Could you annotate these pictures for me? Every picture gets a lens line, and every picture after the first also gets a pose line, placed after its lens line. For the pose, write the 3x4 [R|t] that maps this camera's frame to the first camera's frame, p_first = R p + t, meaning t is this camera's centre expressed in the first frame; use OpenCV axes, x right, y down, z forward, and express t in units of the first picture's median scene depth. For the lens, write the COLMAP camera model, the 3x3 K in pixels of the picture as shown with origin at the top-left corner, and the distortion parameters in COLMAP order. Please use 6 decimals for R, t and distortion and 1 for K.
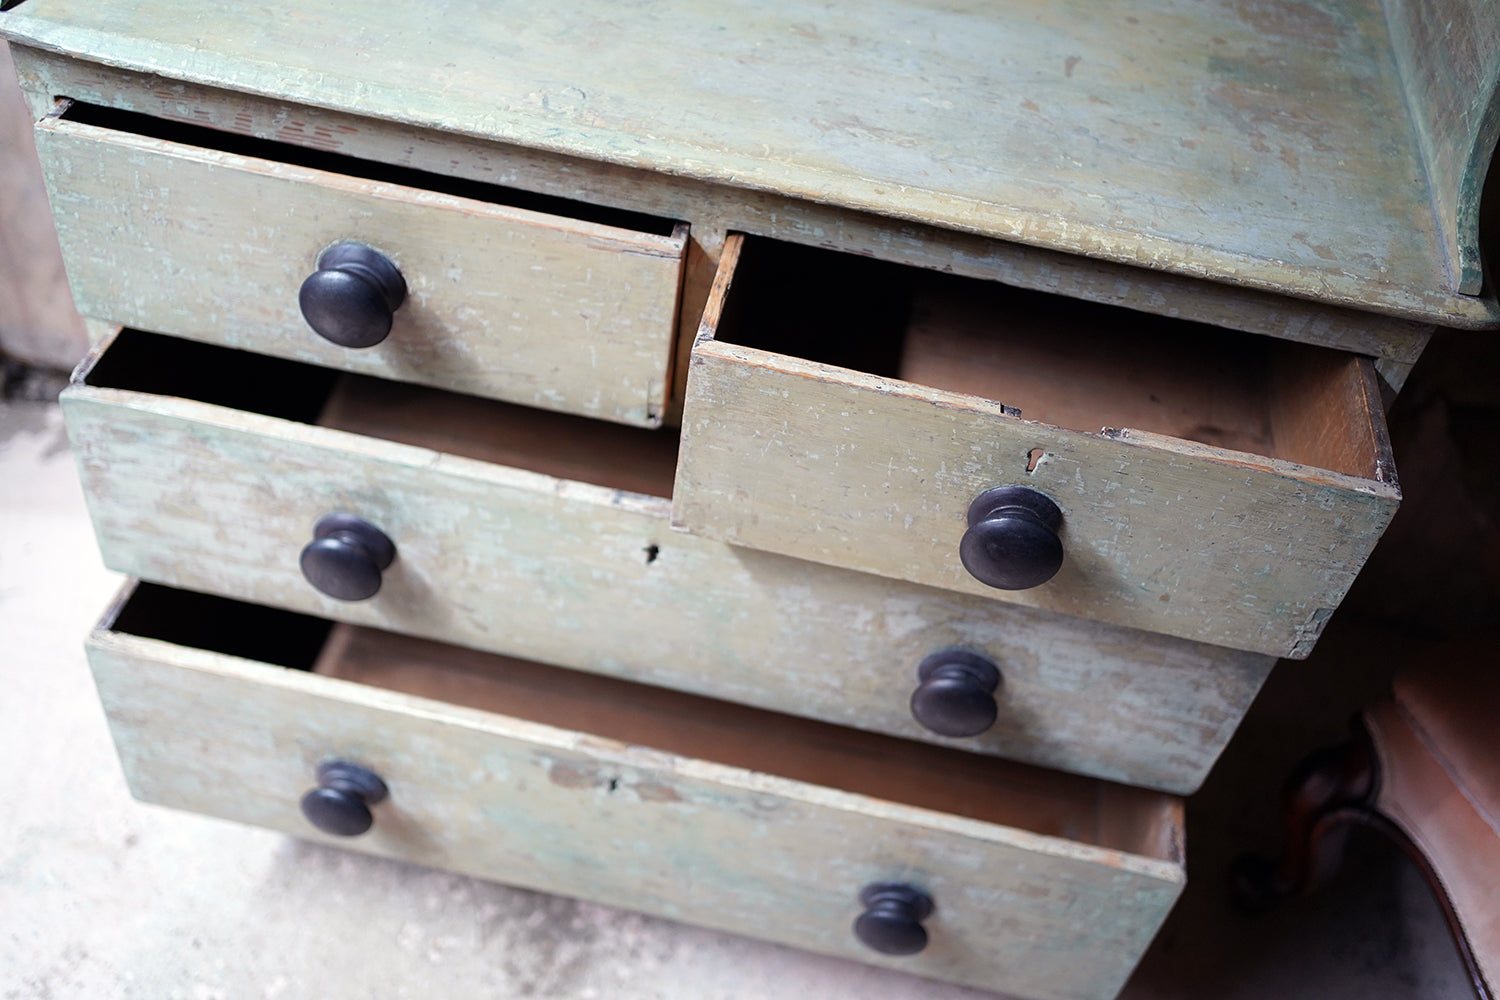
lens RADIAL K [[1544.9, 0, 746.8], [0, 1544.9, 499.5], [0, 0, 1]] dist [-0.030555, 0.158731]
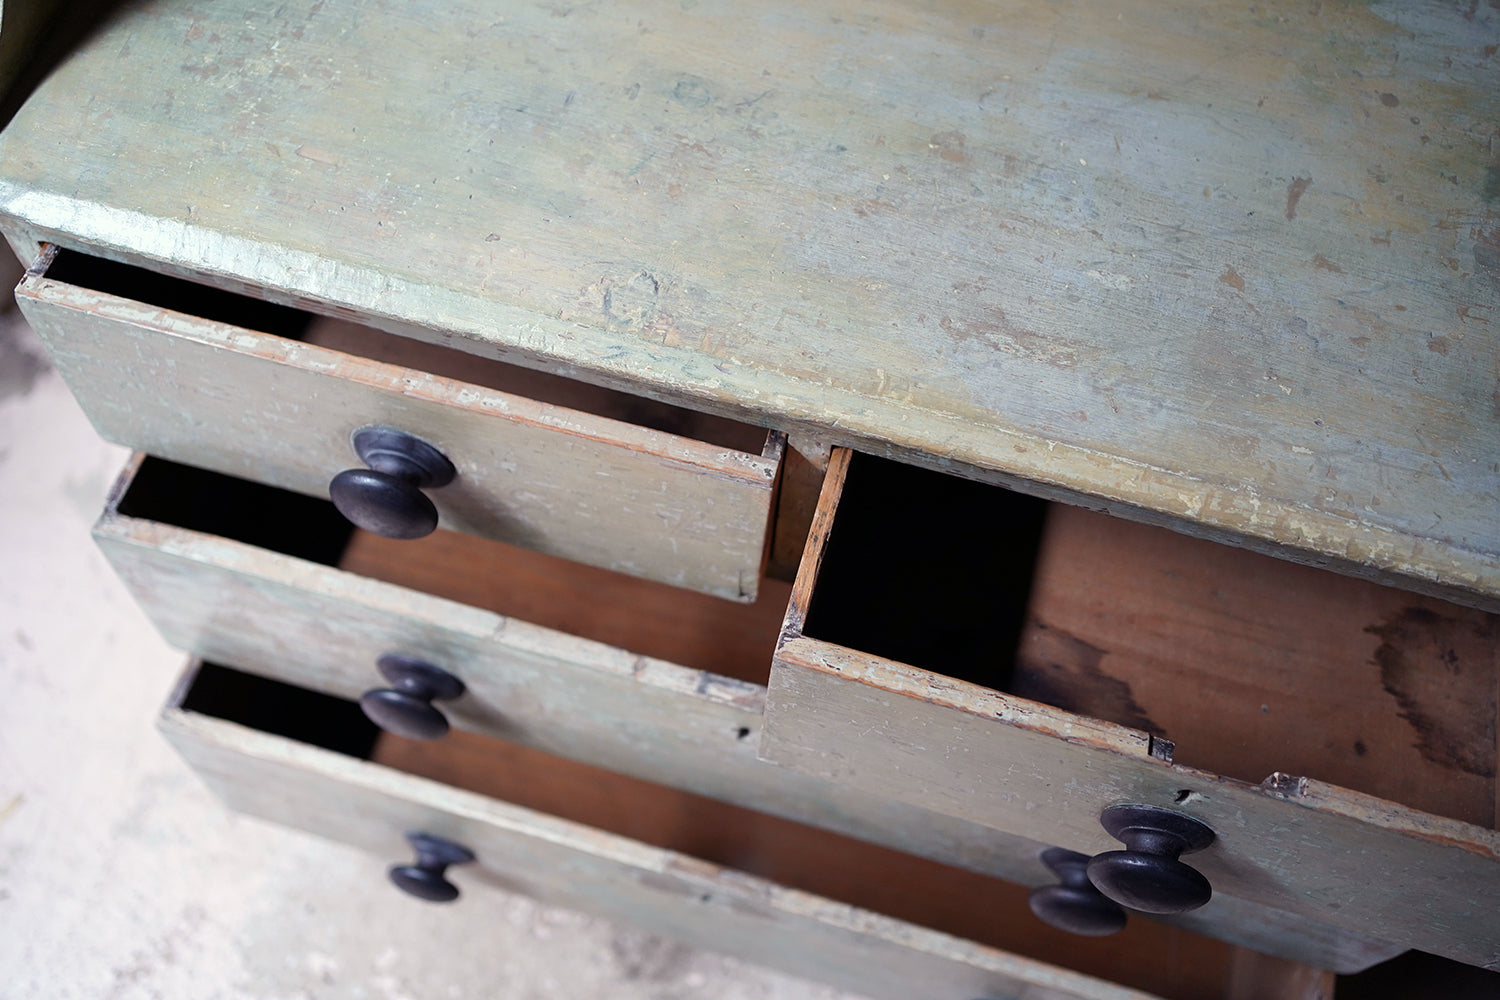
lens RADIAL K [[1540.8, 0, 750.6], [0, 1540.8, 493.2], [0, 0, 1]] dist [-0.030151, 0.155482]
pose [[0.993085, 0.051085, -0.105696, 0.030287], [-0.021166, 0.963516, 0.266814, -0.350017], [0.115470, -0.262732, 0.957935, 0.203231]]
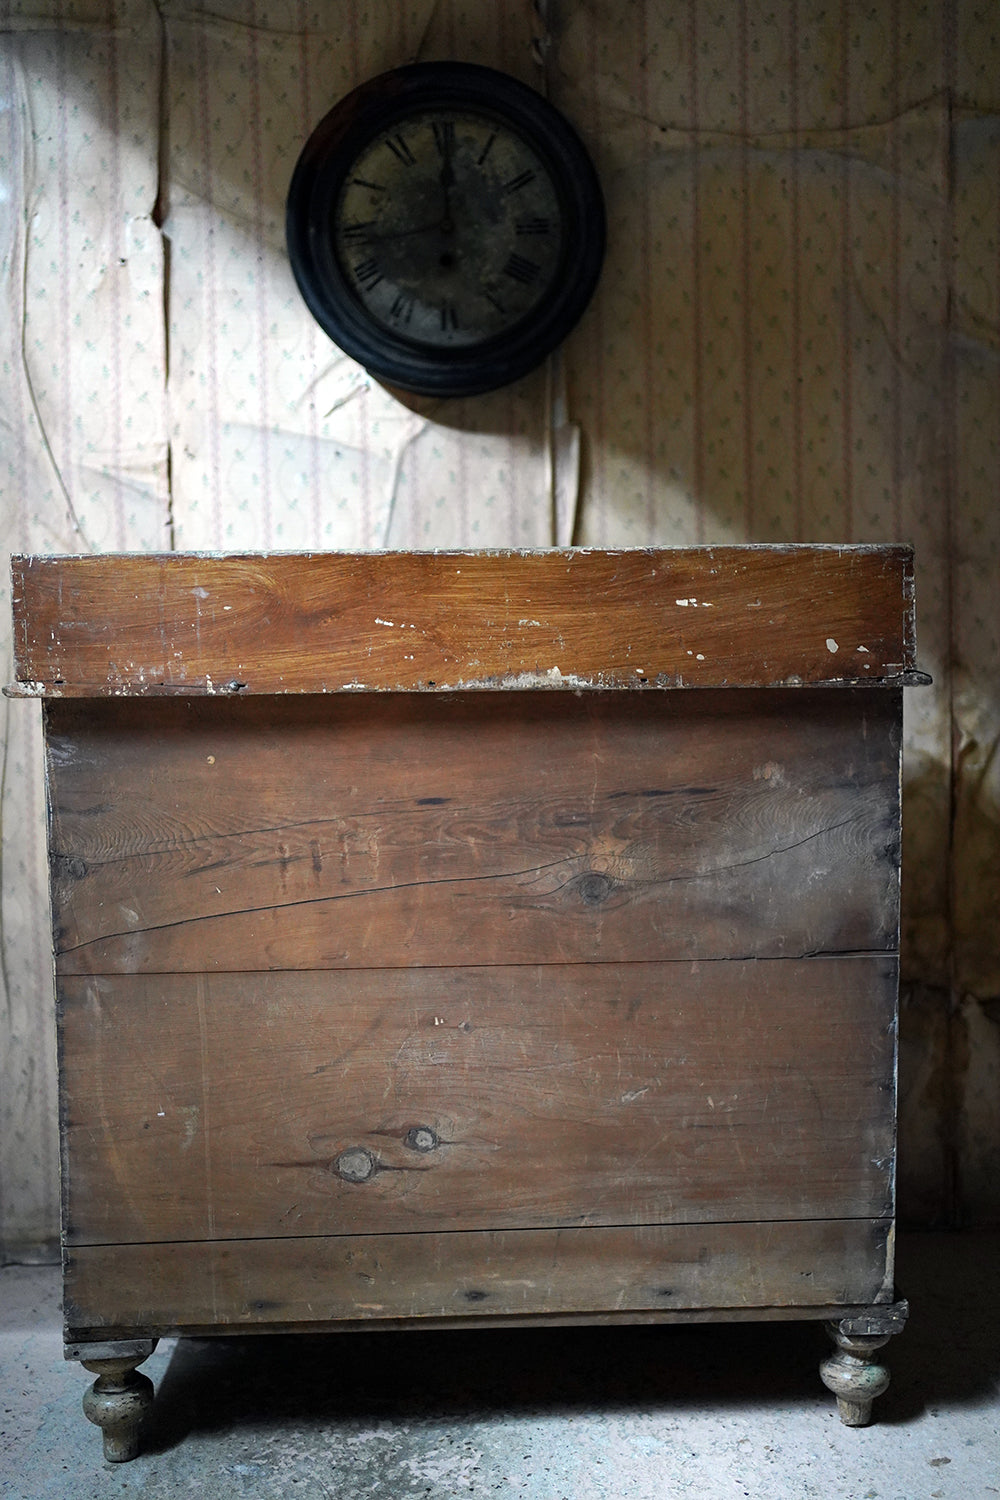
lens RADIAL K [[1544.9, 0, 505.2], [0, 1544.9, 746.9], [0, 0, 1]] dist [-0.030555, 0.158731]
pose [[0.976137, -0.151421, 0.155655, -0.204034], [0.216610, 0.729763, -0.648480, 0.918622], [-0.015397, 0.666722, 0.745147, -0.237922]]
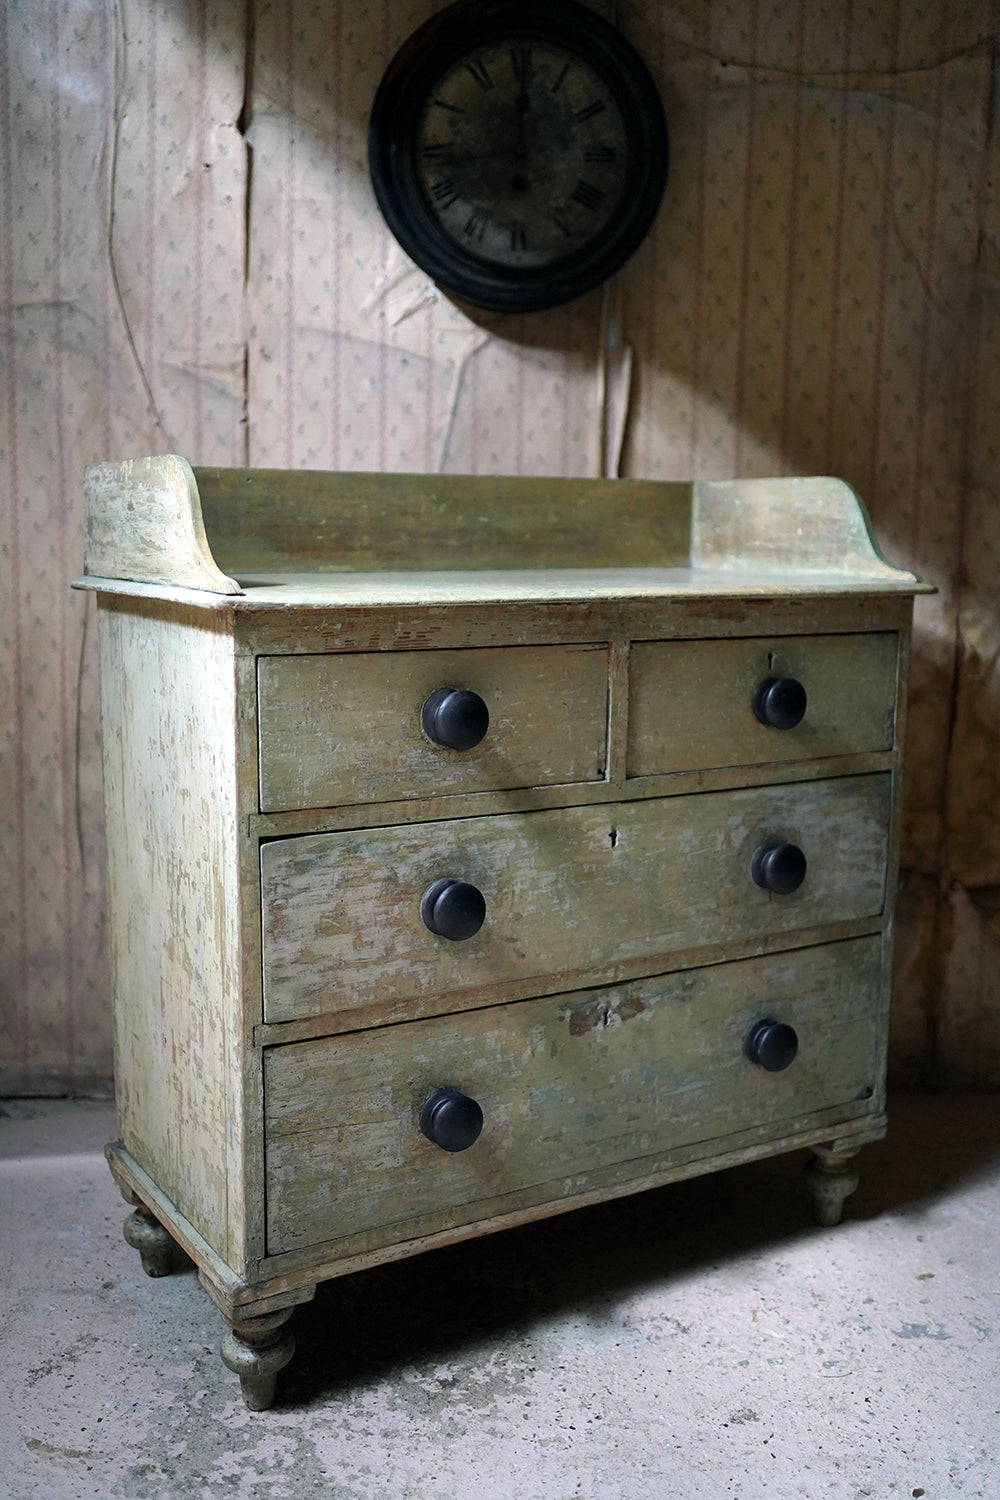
lens RADIAL K [[1544.9, 0, 505.2], [0, 1544.9, 746.9], [0, 0, 1]] dist [-0.030555, 0.158731]
pose [[0.974408, -0.128226, 0.184628, -0.387856], [0.213550, 0.784492, -0.582210, 0.991334], [-0.070185, 0.606737, 0.791798, -0.383410]]
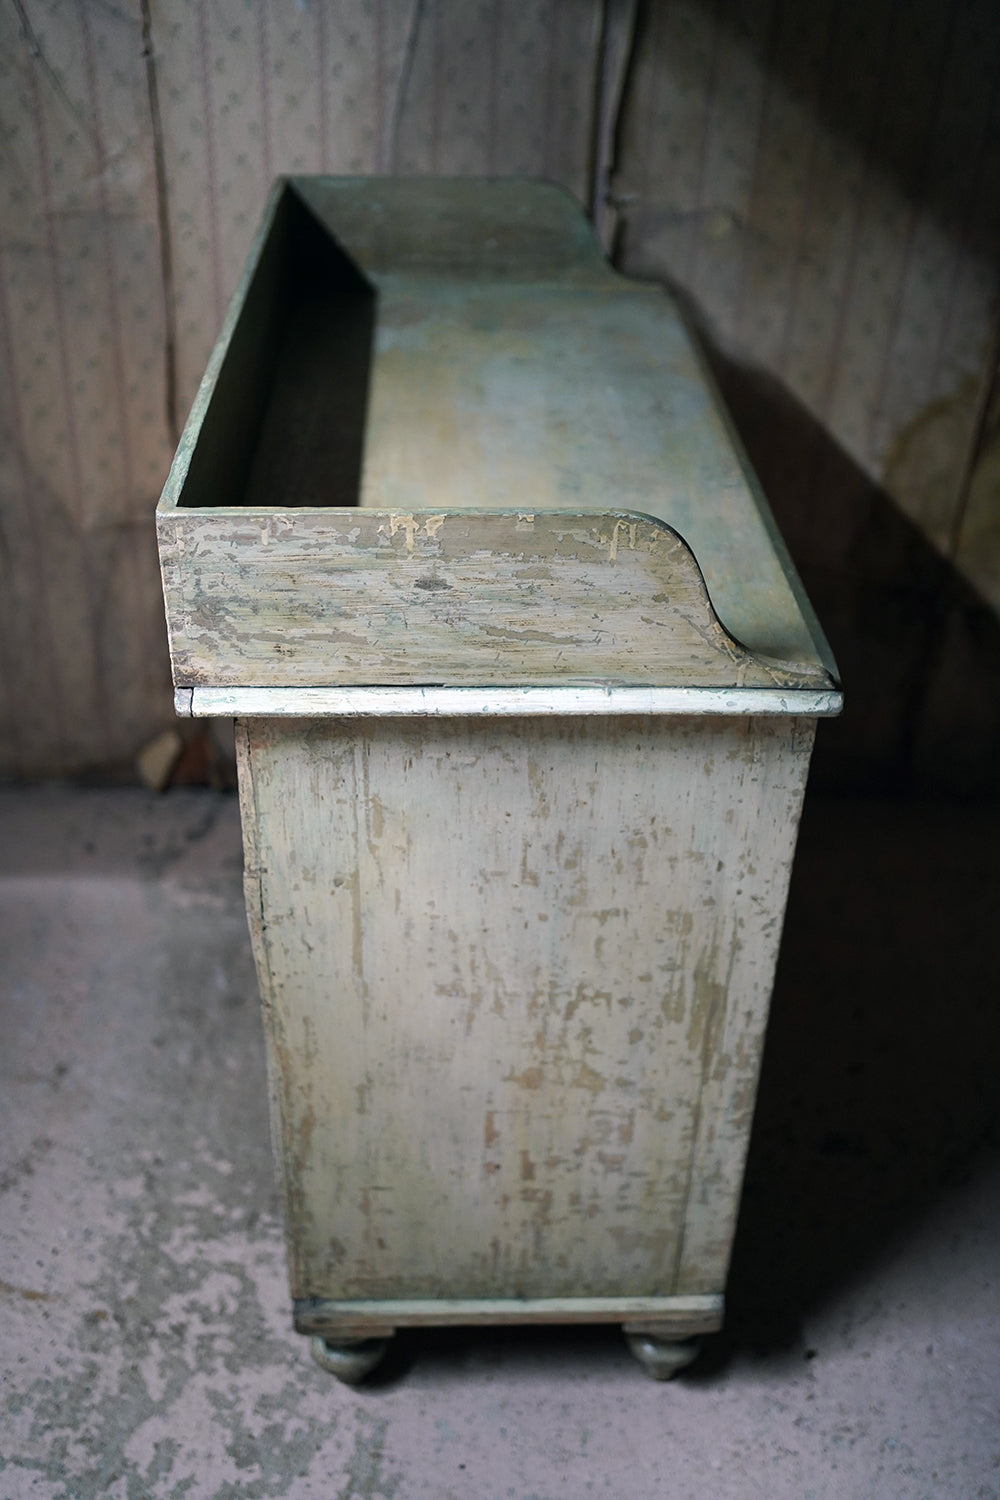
lens RADIAL K [[1544.9, 0, 505.2], [0, 1544.9, 746.9], [0, 0, 1]] dist [-0.030555, 0.158731]
pose [[0.979307, -0.165293, 0.116772, -0.214046], [0.185534, 0.963741, -0.191783, 0.407941], [-0.080837, 0.209479, 0.974466, -0.477820]]
